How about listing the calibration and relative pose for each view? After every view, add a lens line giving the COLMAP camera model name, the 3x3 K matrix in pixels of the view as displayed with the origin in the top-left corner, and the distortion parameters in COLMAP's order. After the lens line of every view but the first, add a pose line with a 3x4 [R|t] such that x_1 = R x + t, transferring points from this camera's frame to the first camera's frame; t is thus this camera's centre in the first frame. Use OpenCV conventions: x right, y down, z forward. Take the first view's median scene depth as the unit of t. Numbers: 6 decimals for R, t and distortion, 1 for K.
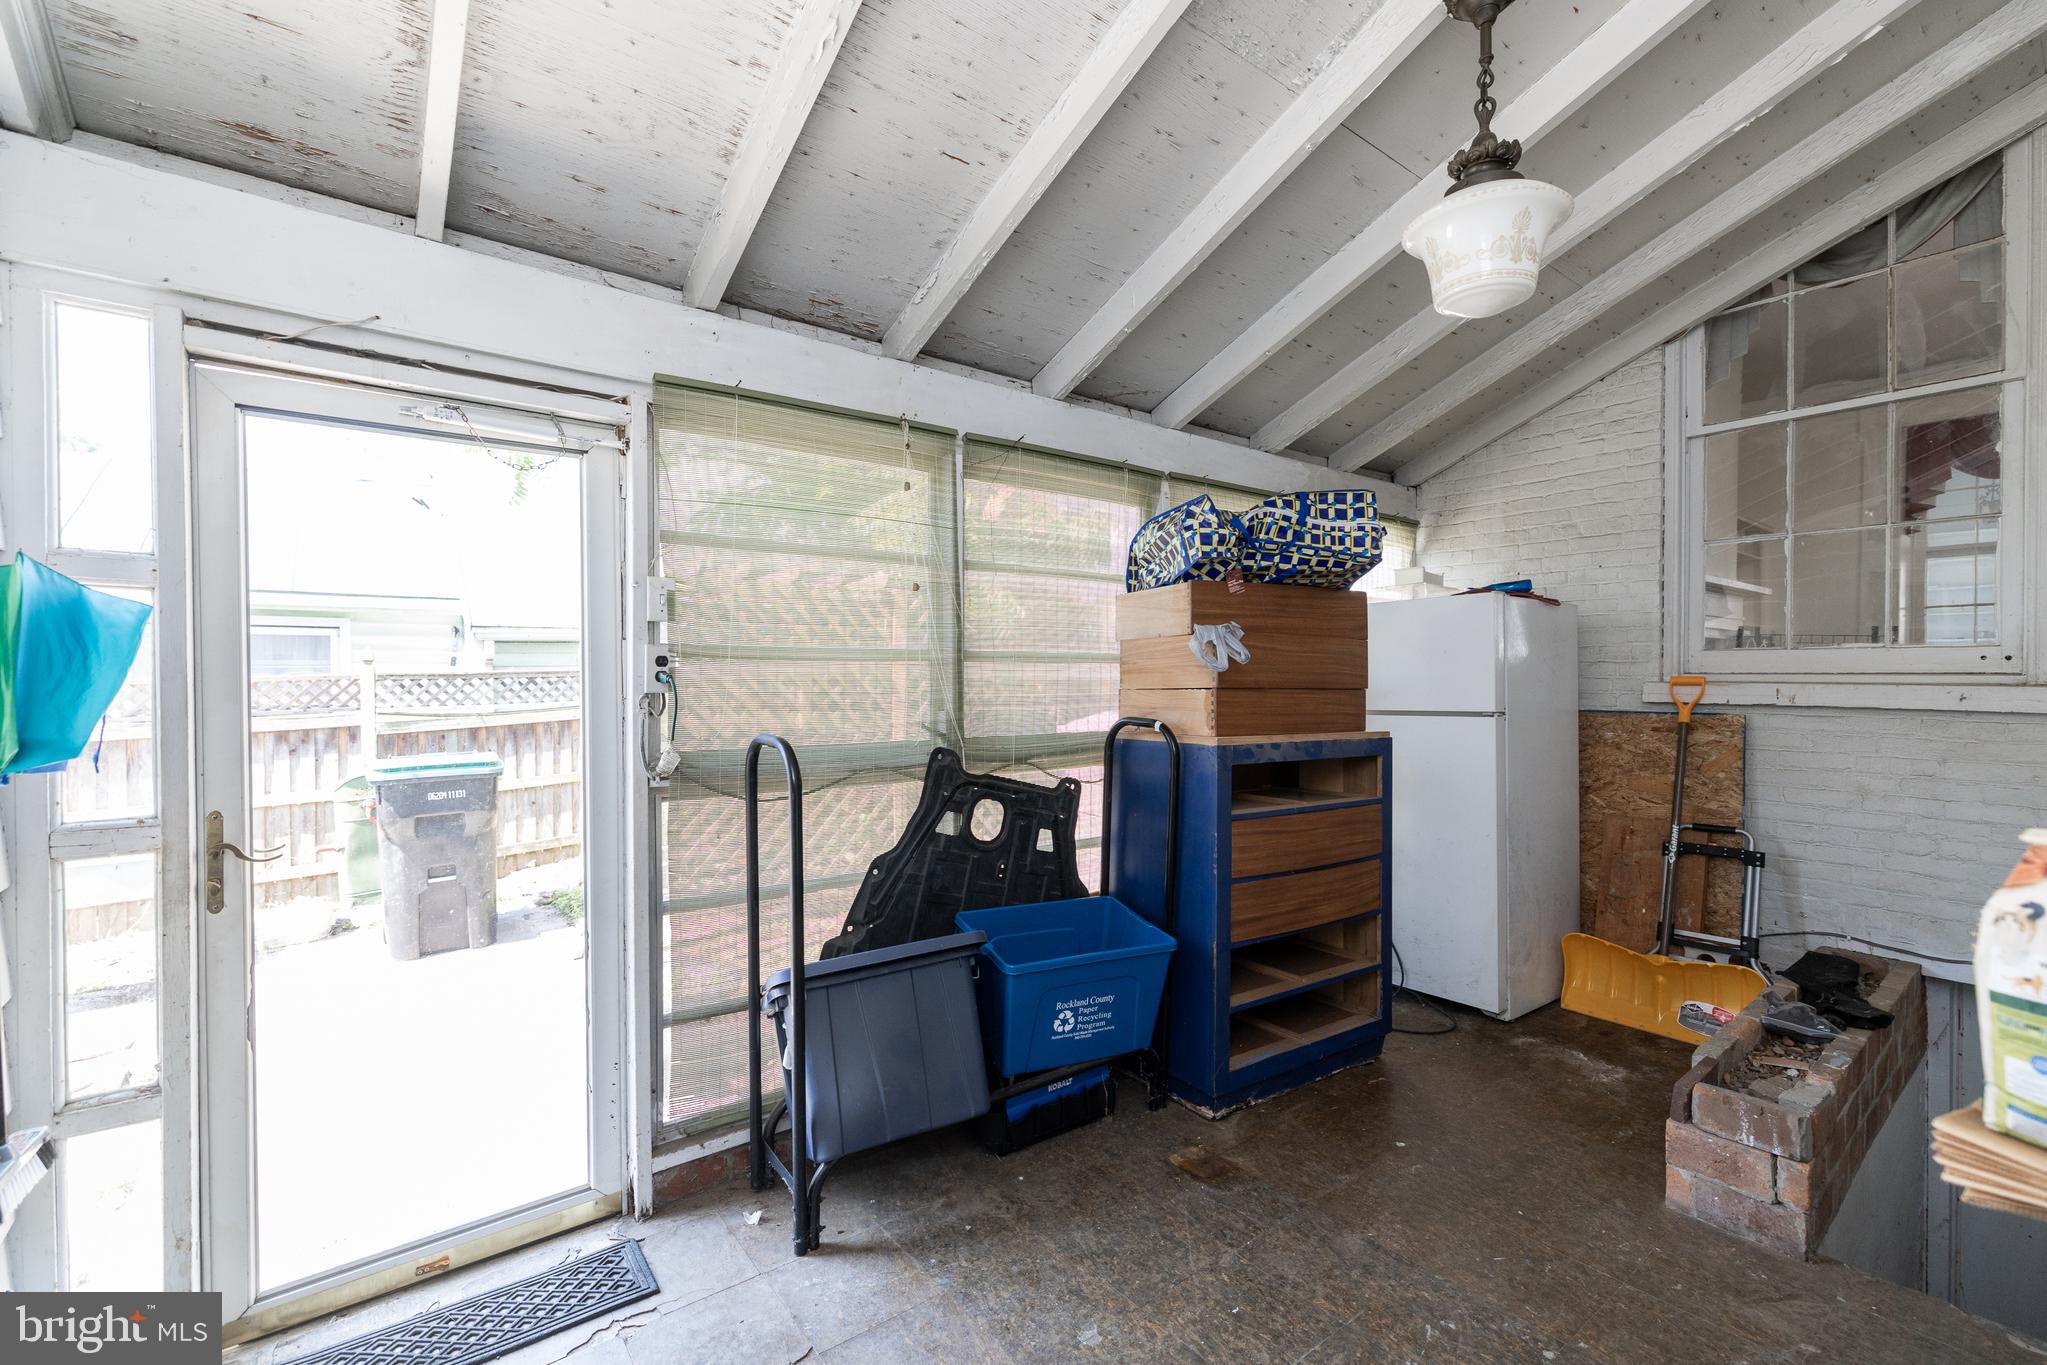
lens RADIAL K [[922.5, 0, 1043.0], [0, 922.5, 691.7], [0, 0, 1]] dist [0.002202, 0.000994]
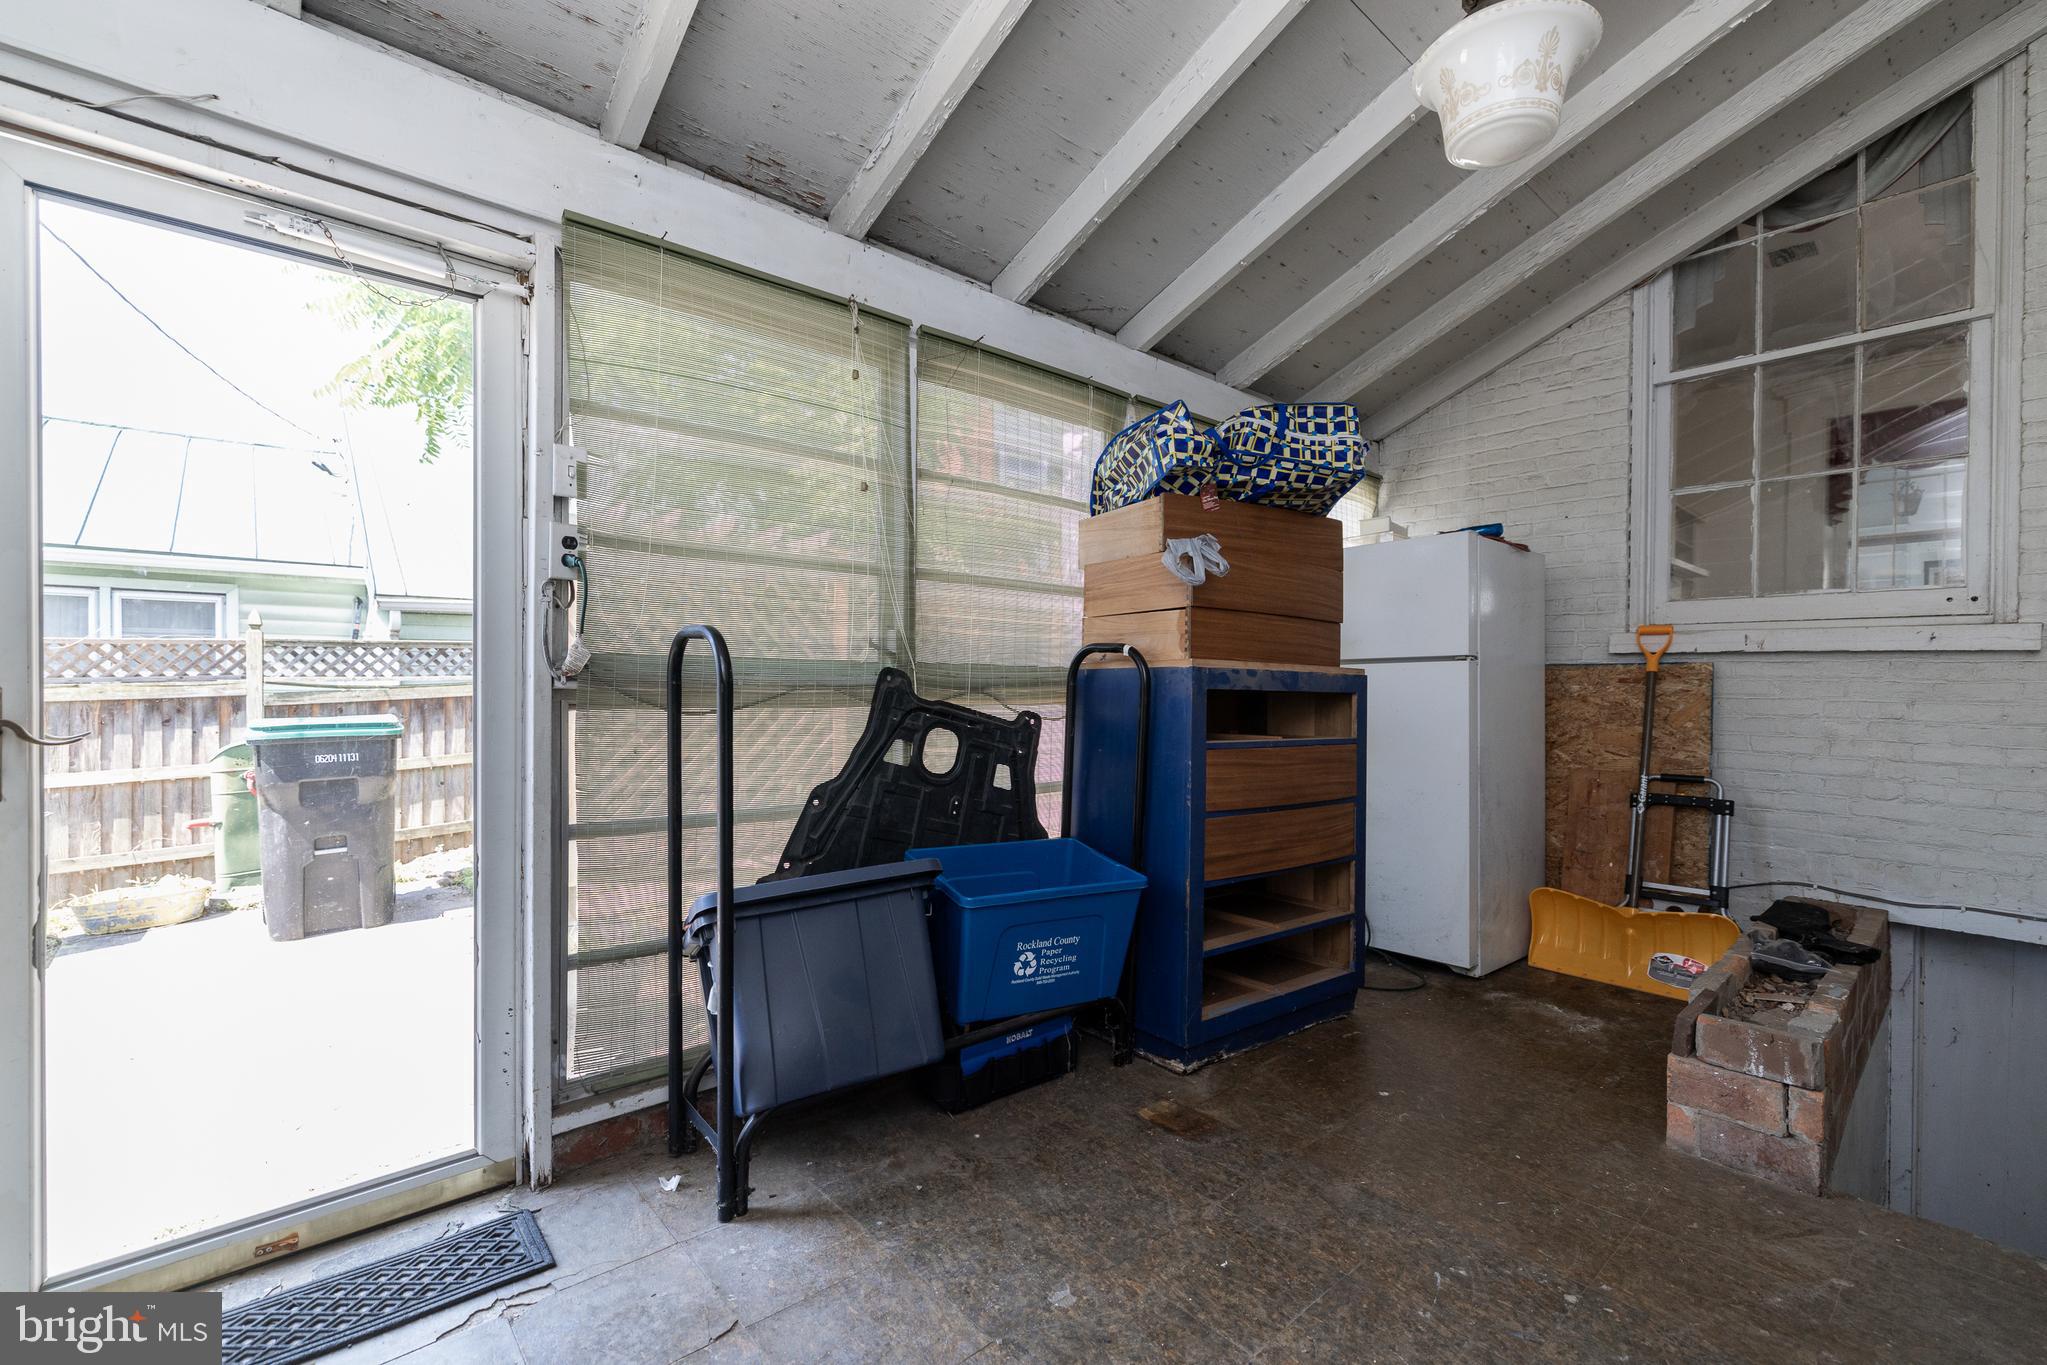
lens RADIAL K [[922.5, 0, 1043.0], [0, 922.5, 691.7], [0, 0, 1]] dist [0.002202, 0.000994]
pose [[0.997859, 0.008686, 0.064817, -0.019576], [-0.008329, 0.999949, -0.005768, 0.089047], [-0.064864, 0.005216, 0.997880, 0.086663]]
